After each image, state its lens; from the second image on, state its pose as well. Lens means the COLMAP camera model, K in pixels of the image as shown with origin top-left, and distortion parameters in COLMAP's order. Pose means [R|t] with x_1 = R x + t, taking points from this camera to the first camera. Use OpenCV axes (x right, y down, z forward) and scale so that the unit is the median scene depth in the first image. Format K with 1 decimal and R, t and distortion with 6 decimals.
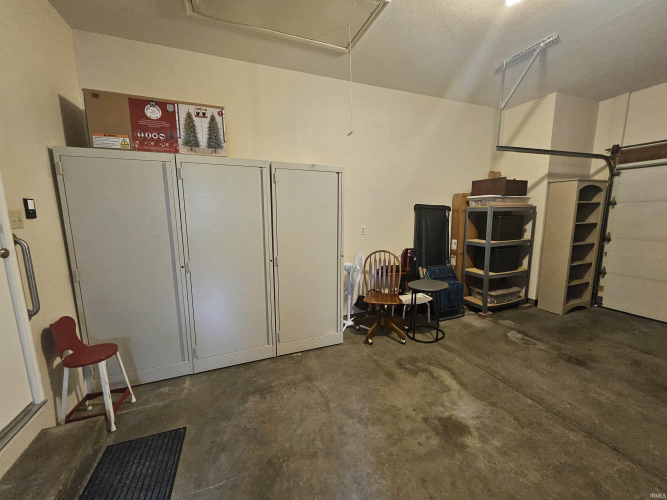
lens RADIAL K [[261.2, 0, 331.8], [0, 261.2, 248.2], [0, 0, 1]] dist [0.005107, 0.000212]
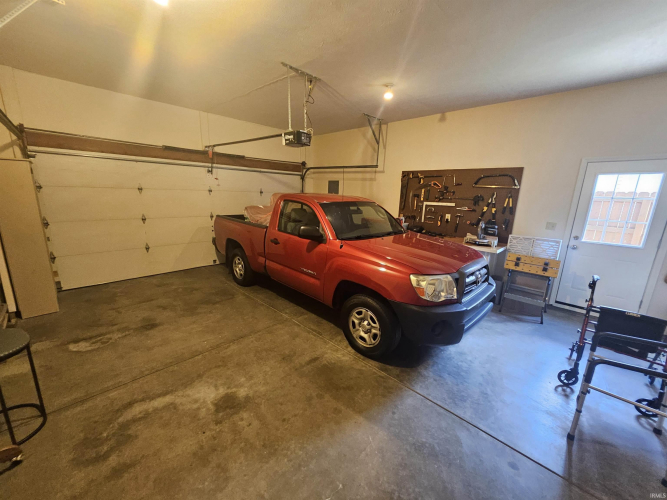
lens RADIAL K [[261.2, 0, 331.8], [0, 261.2, 248.2], [0, 0, 1]] dist [0.005107, 0.000212]
pose [[-0.390643, -0.199361, 0.898695, -0.475619], [0.099677, 0.961366, 0.256592, -0.165043], [-0.915130, 0.189815, -0.355679, 0.678055]]
